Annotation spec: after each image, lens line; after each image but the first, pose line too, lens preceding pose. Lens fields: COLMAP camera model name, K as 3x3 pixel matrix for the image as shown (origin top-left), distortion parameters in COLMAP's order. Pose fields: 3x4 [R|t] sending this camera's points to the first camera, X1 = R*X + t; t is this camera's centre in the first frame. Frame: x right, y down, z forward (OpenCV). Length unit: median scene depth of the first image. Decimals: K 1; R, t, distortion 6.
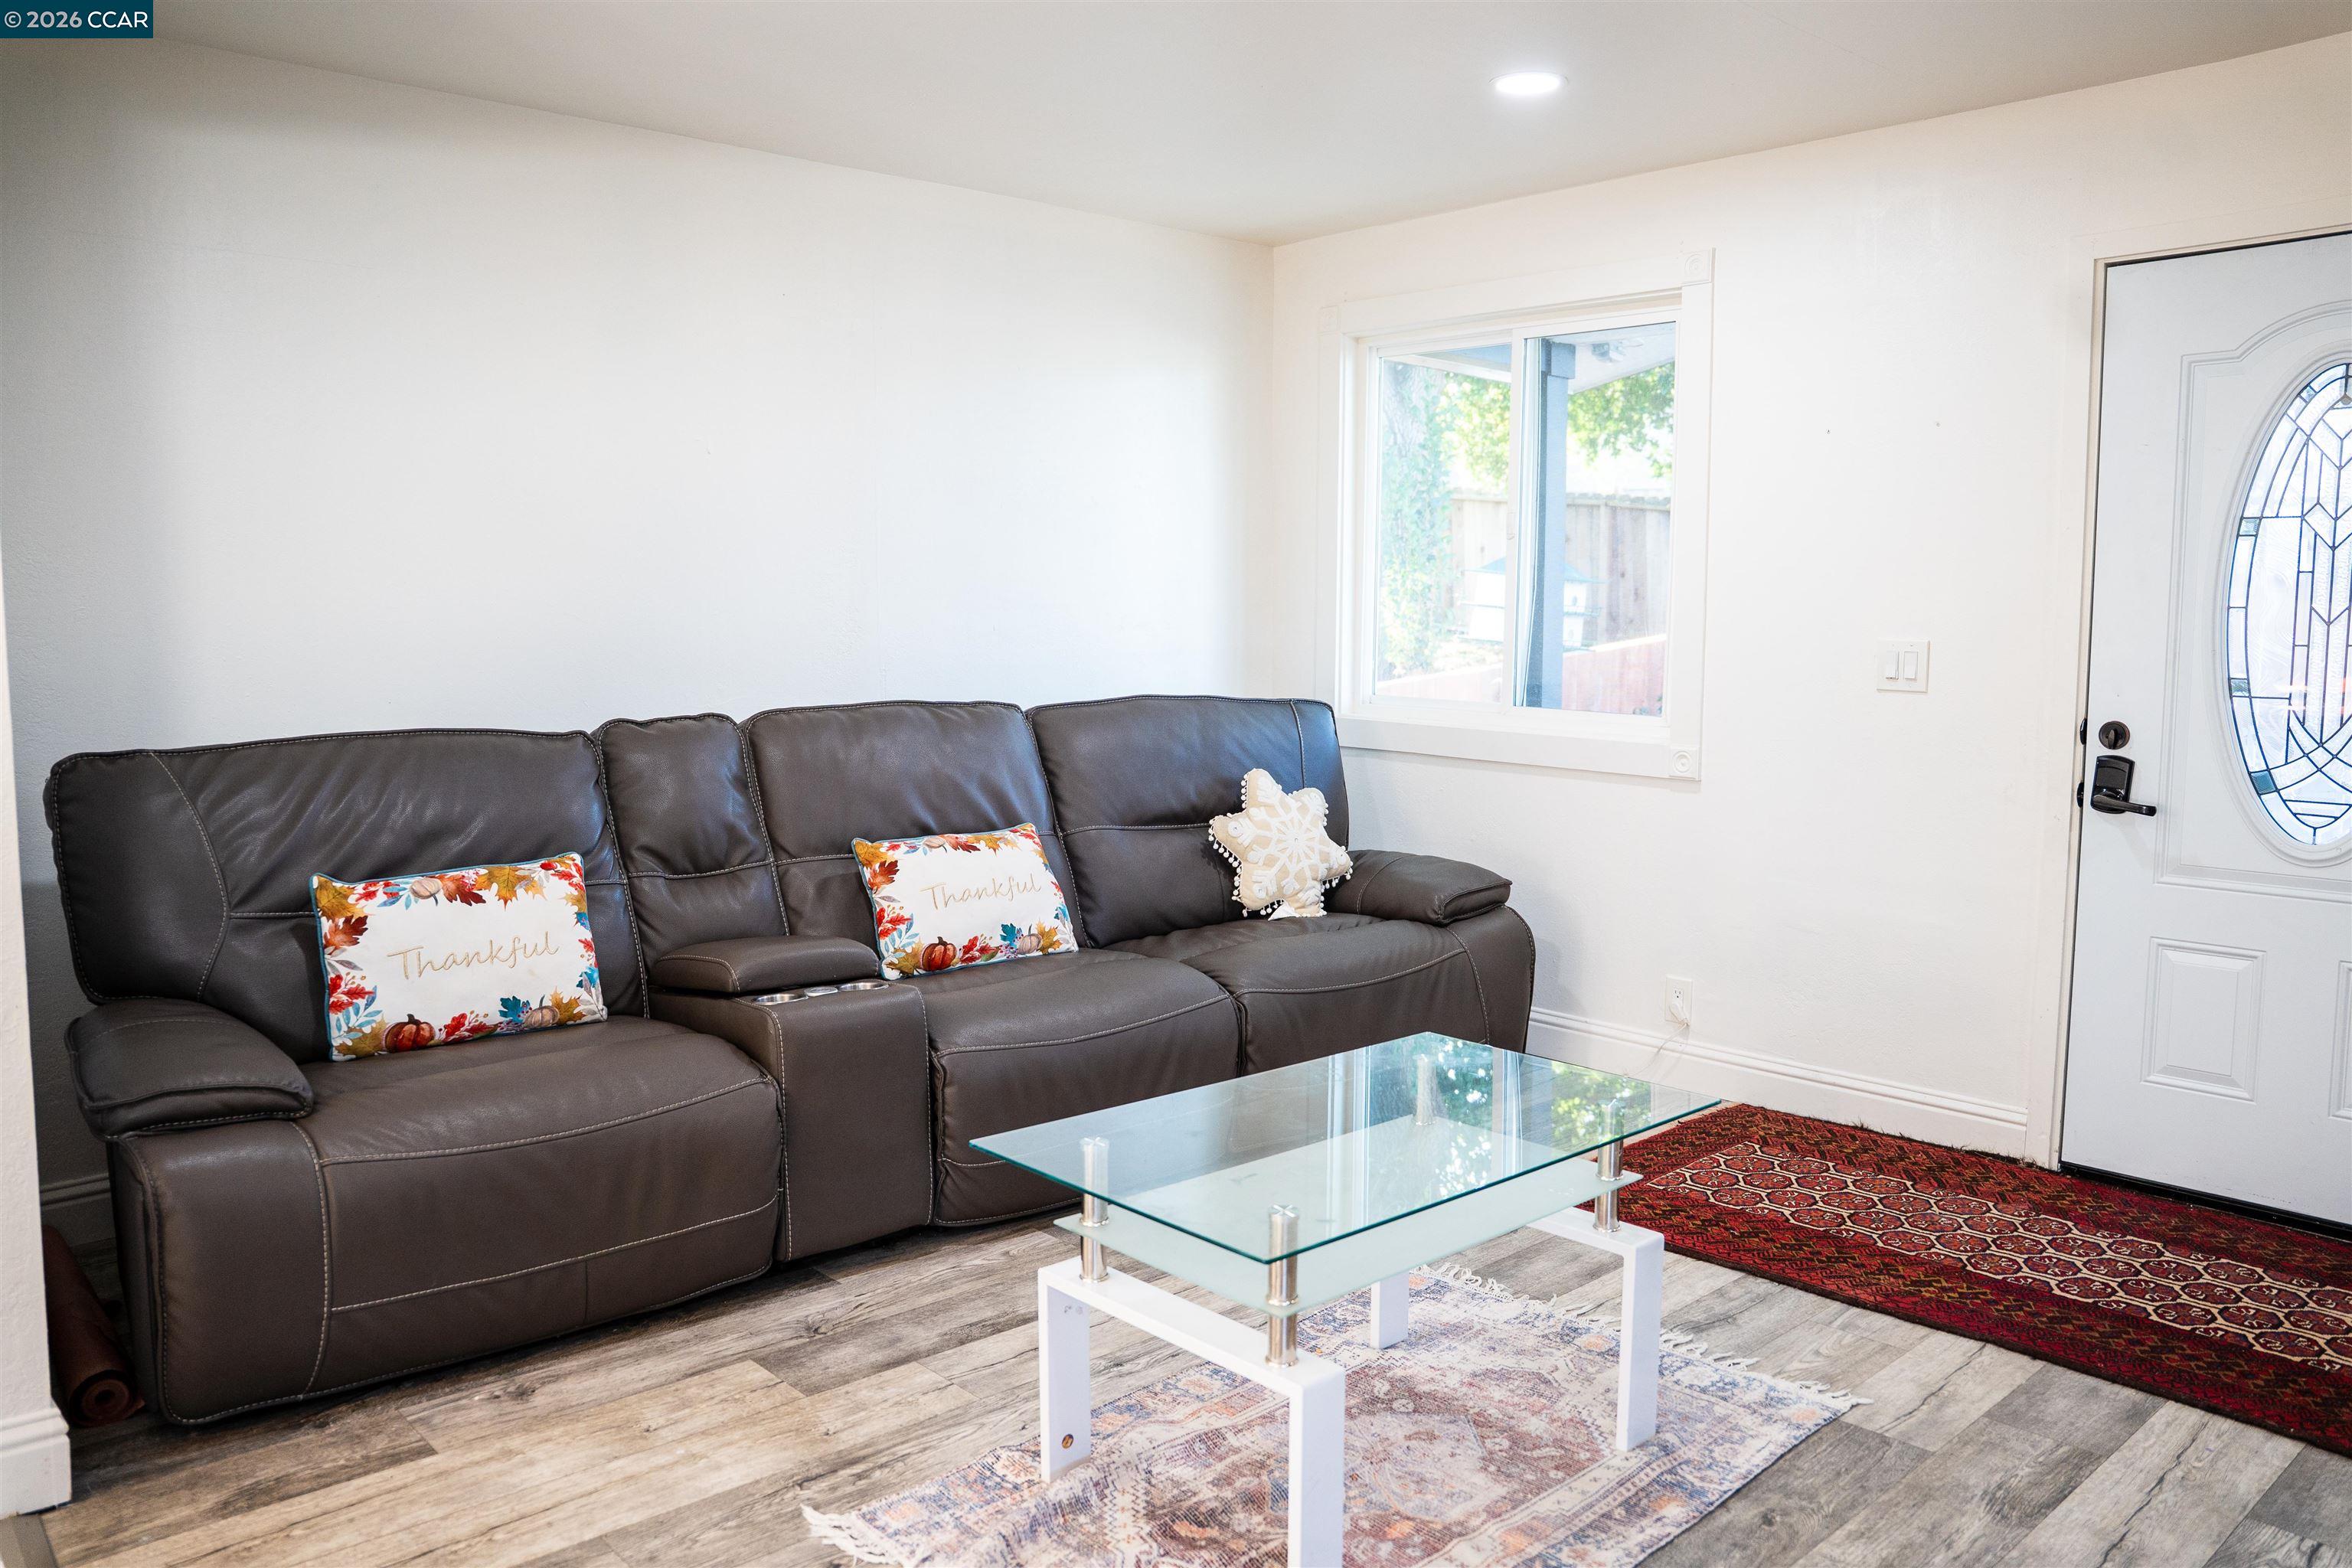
lens RADIAL K [[1709.6, 0, 1176.0], [0, 1709.6, 784.0], [0, 0, 1]] dist [-0.124128, 0.102882]
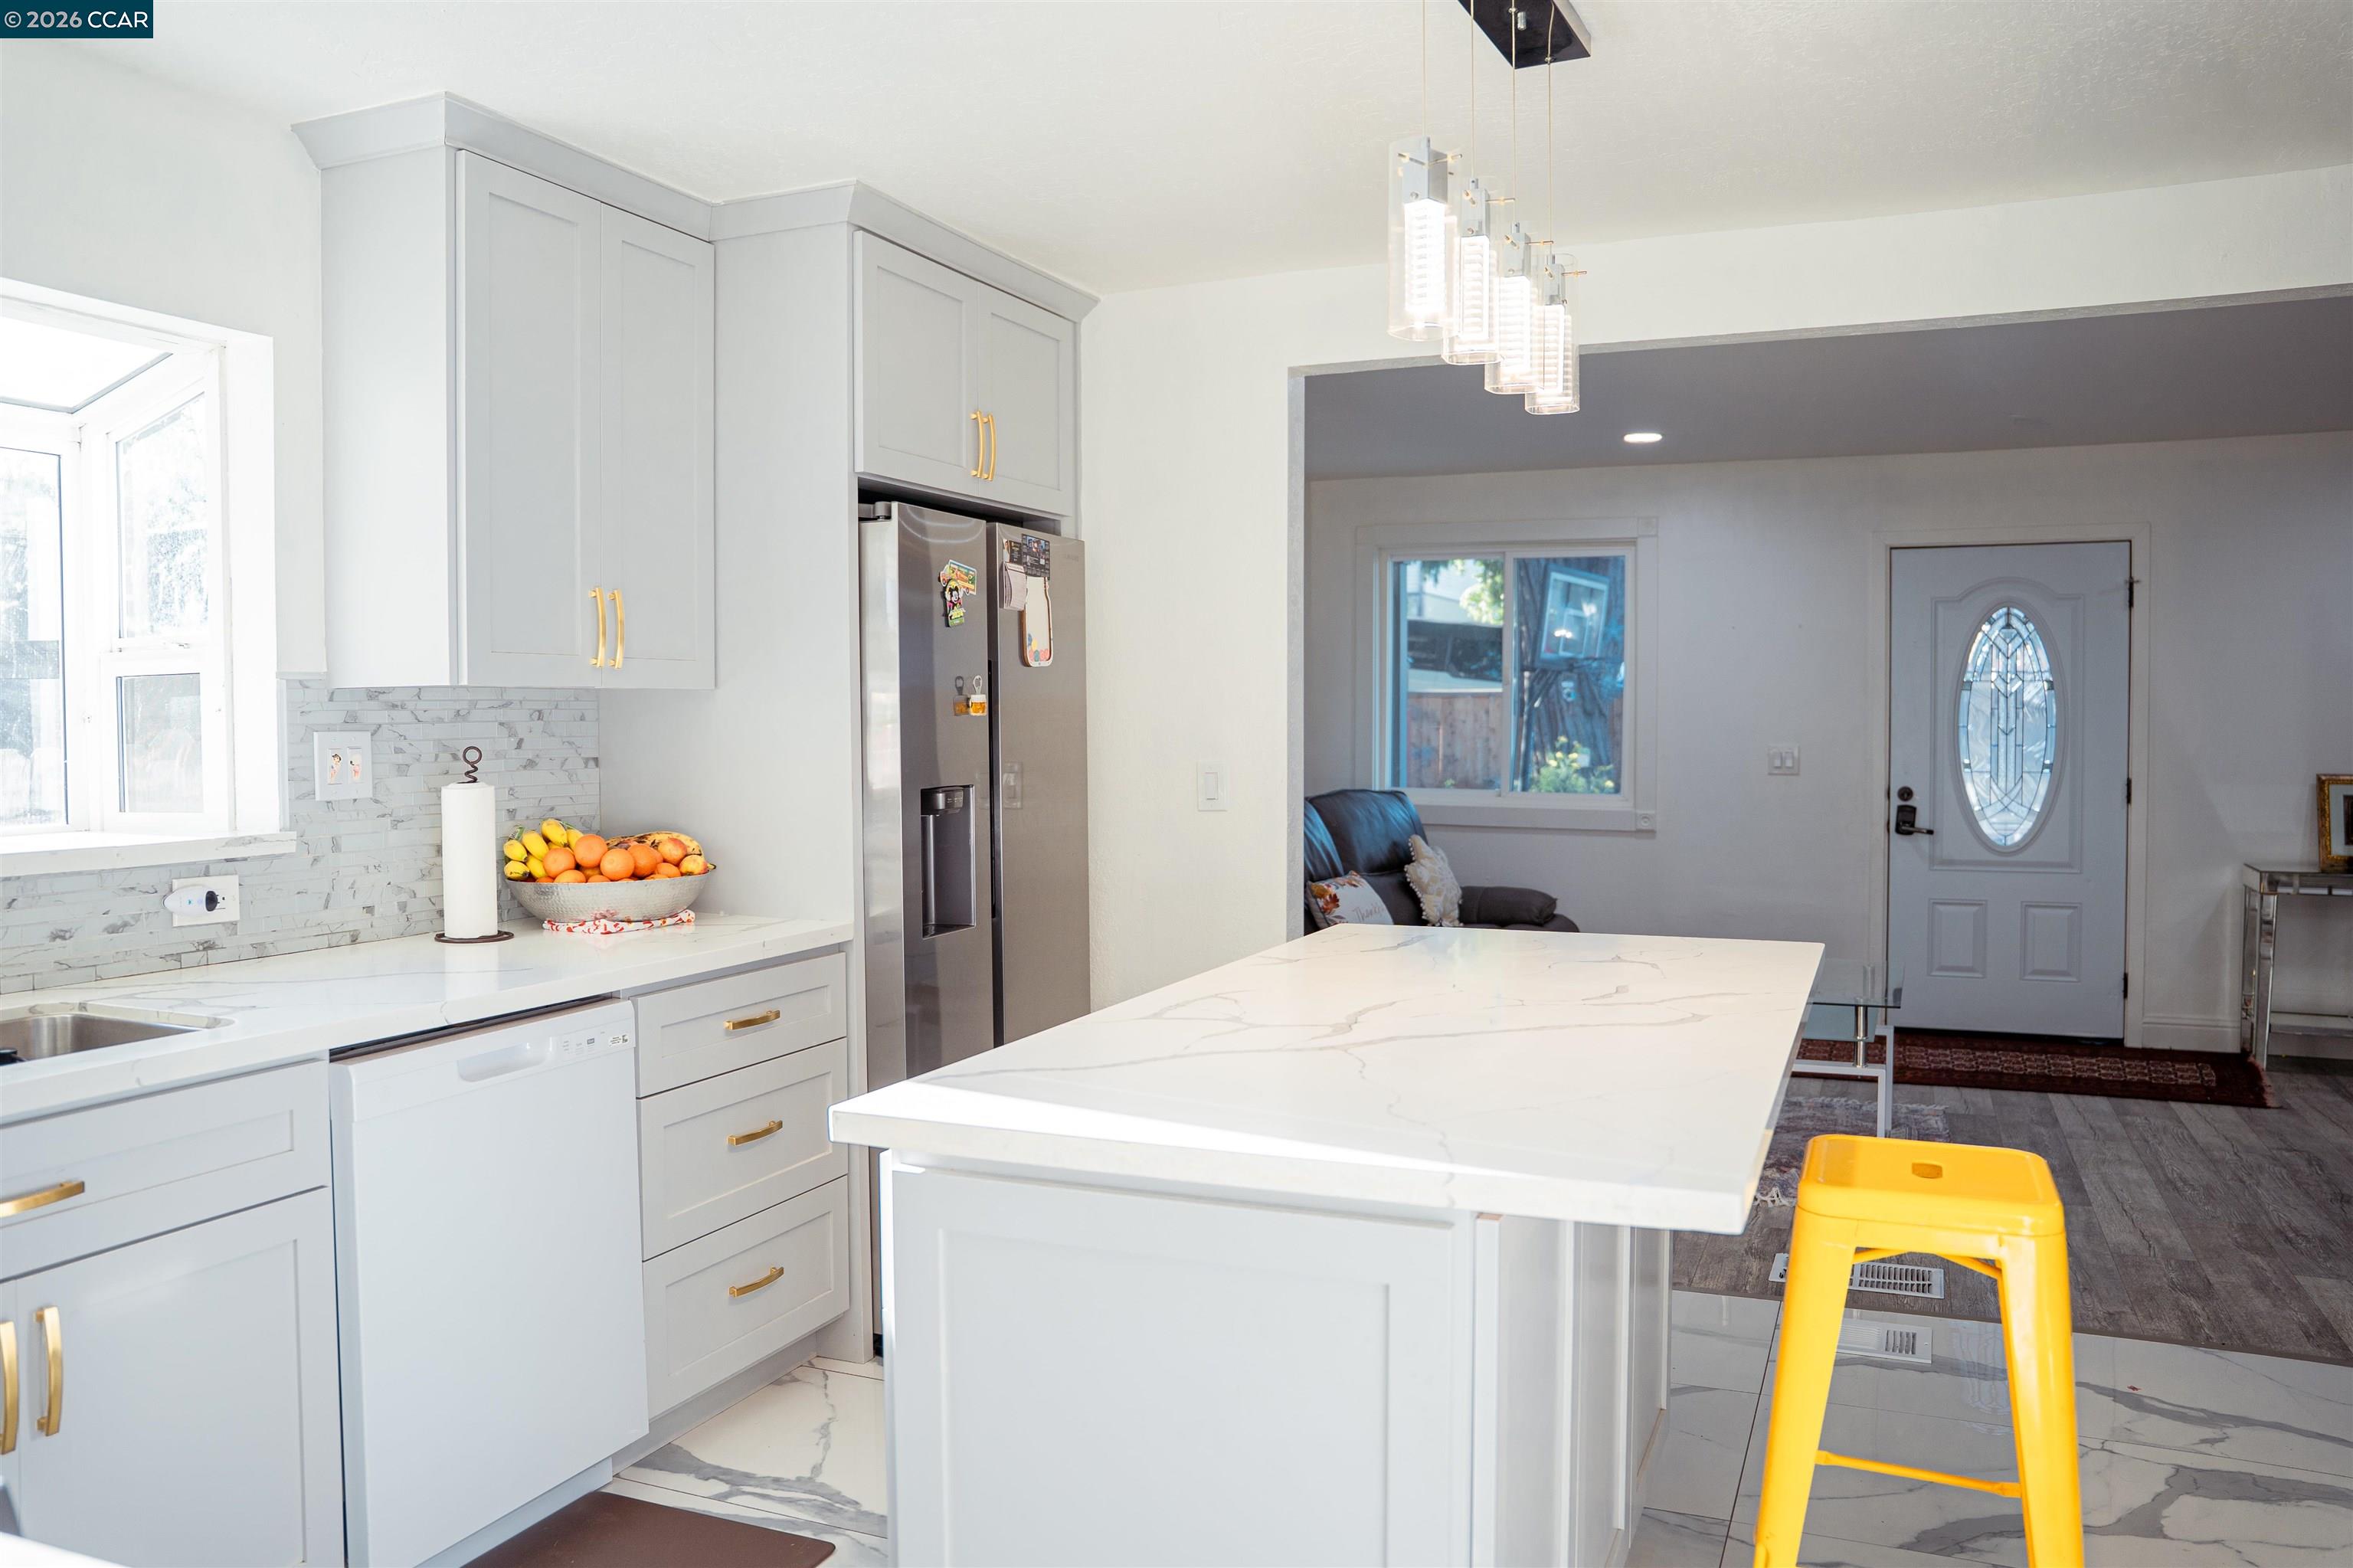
lens RADIAL K [[1768.7, 0, 1176.5], [0, 1768.7, 784.0], [0, 0, 1]] dist [-0.107398, 0.118228]
pose [[0.906660, -0.022408, 0.421268, -1.017040], [0.048470, 0.997509, -0.051258, 0.020661], [-0.419069, 0.066892, 0.905487, -0.449070]]
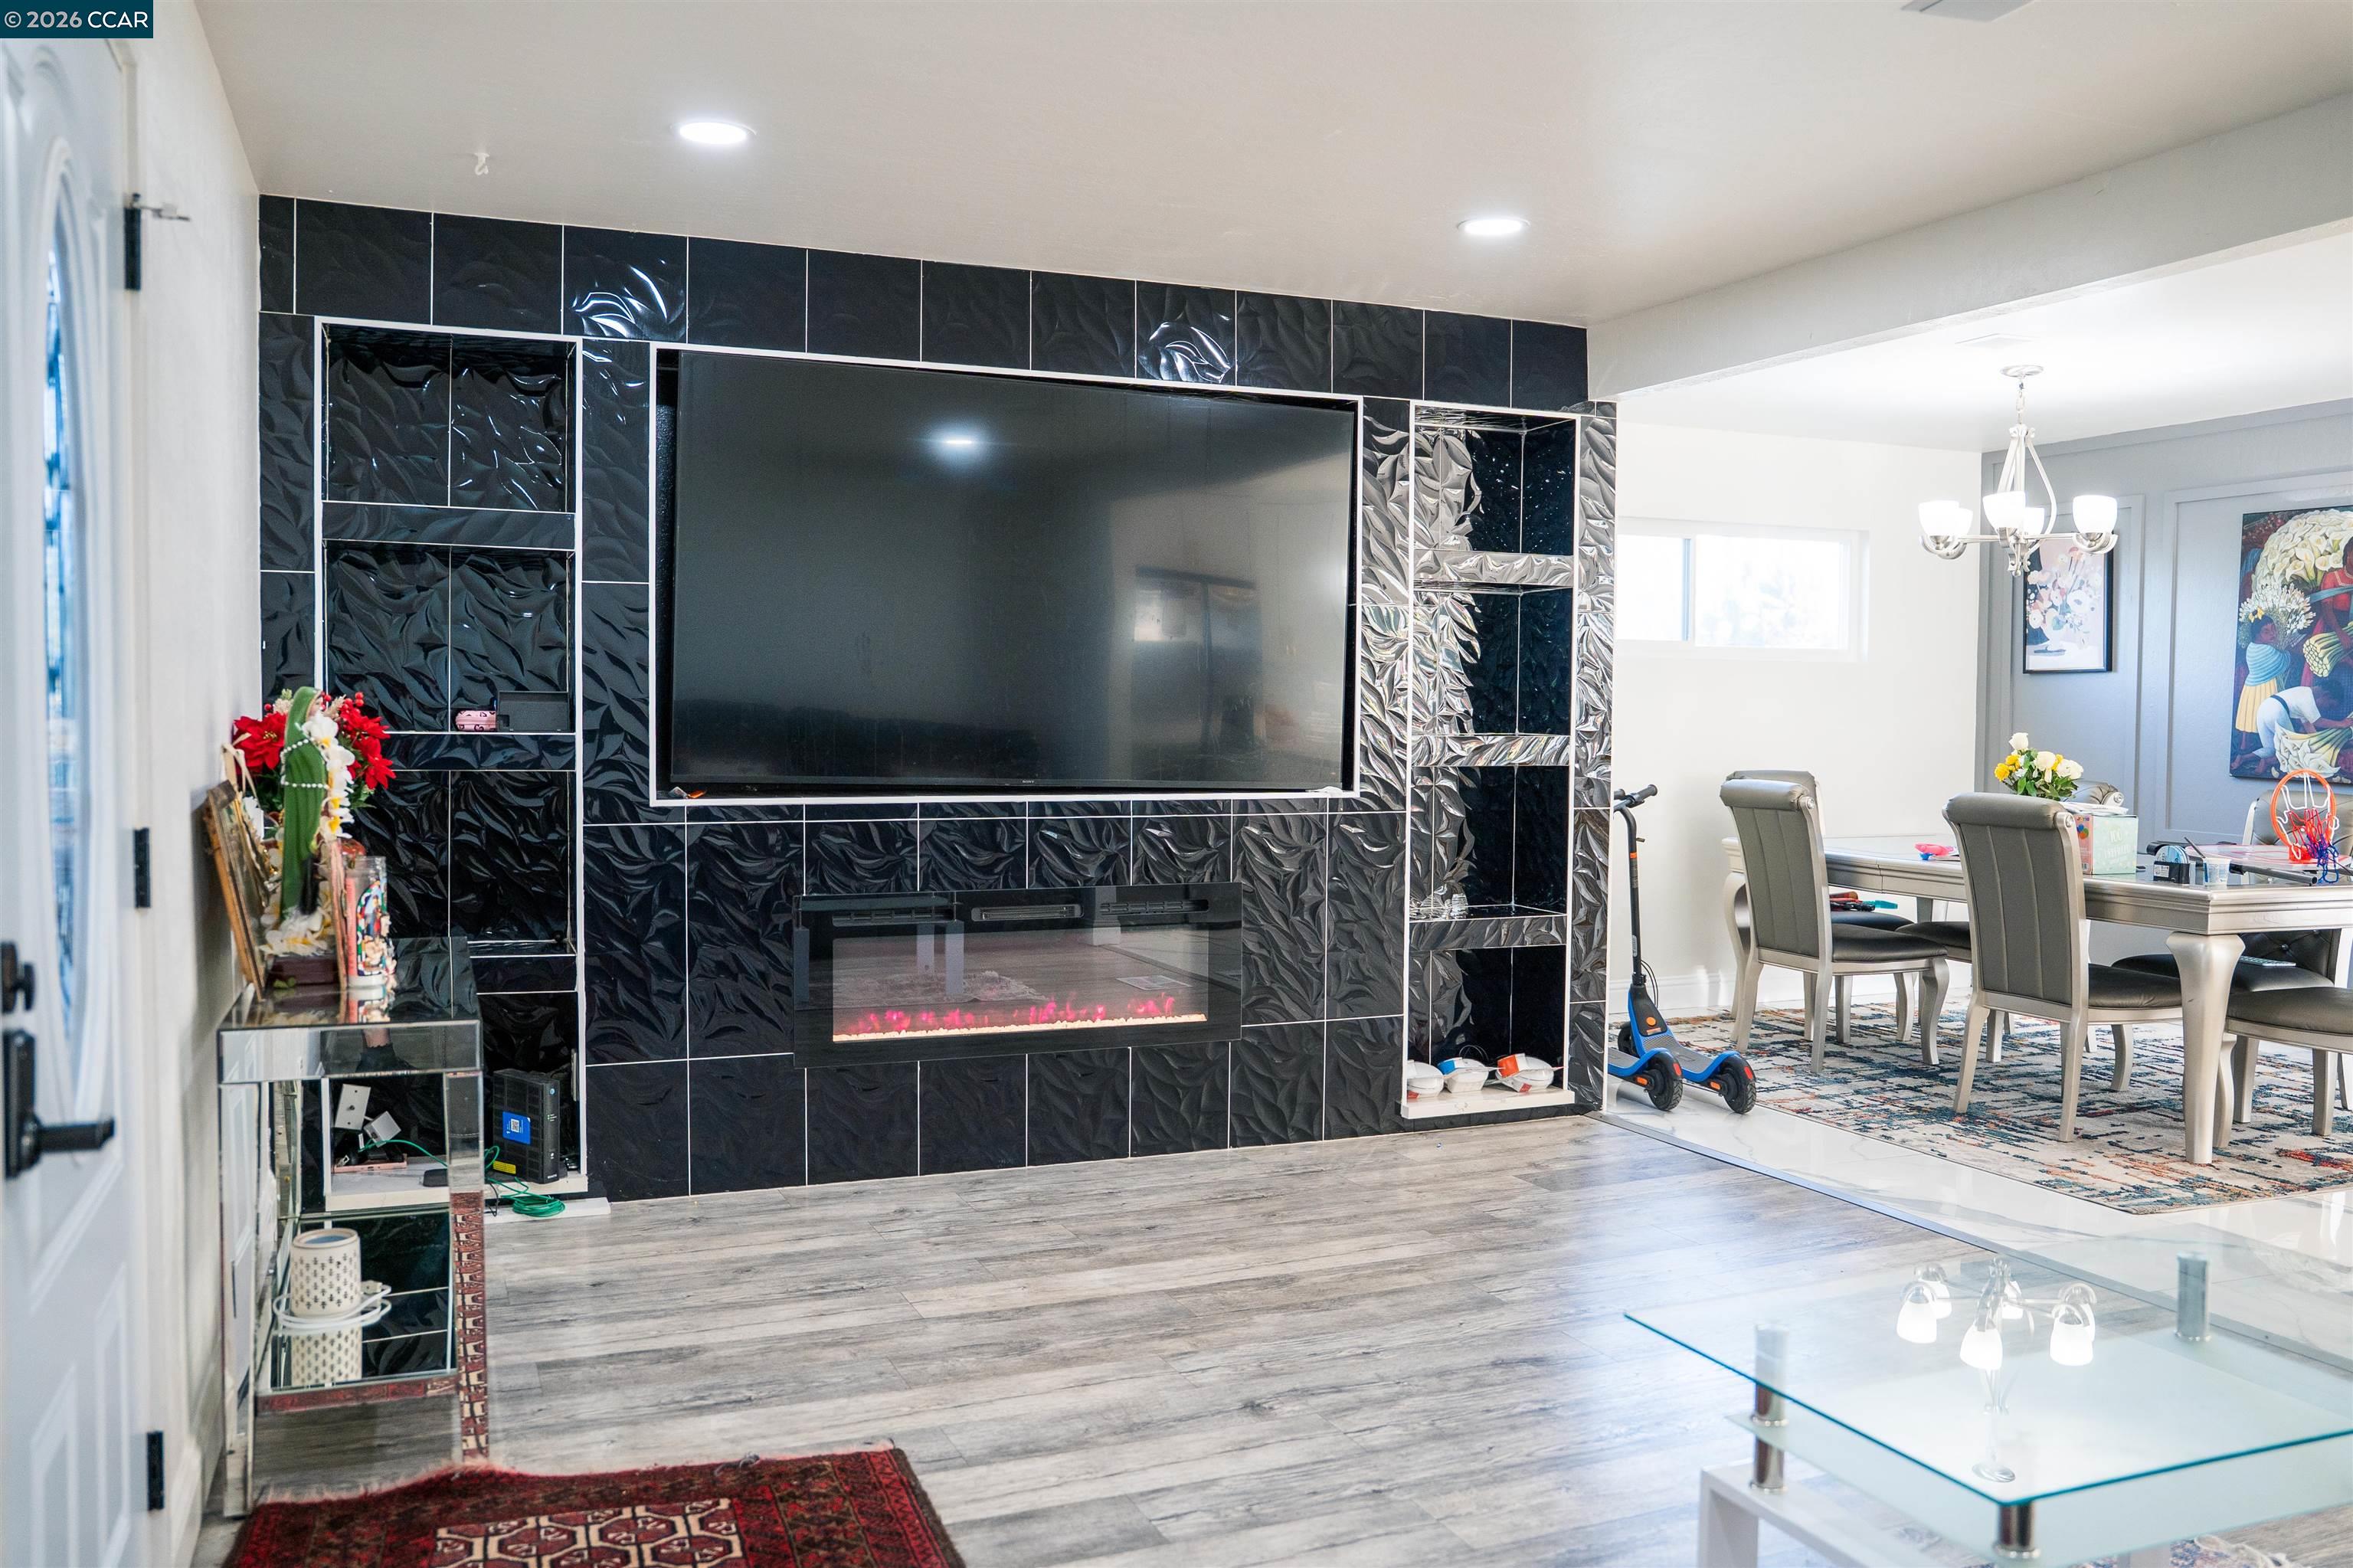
lens RADIAL K [[1857.7, 0, 1176.5], [0, 1857.7, 784.0], [0, 0, 1]] dist [-0.109639, 0.128371]
pose [[-0.939516, -0.024373, 0.341636, 0.159625], [0.024811, 0.990001, 0.138862, -0.128767], [-0.341605, 0.138940, -0.929517, 1.281515]]
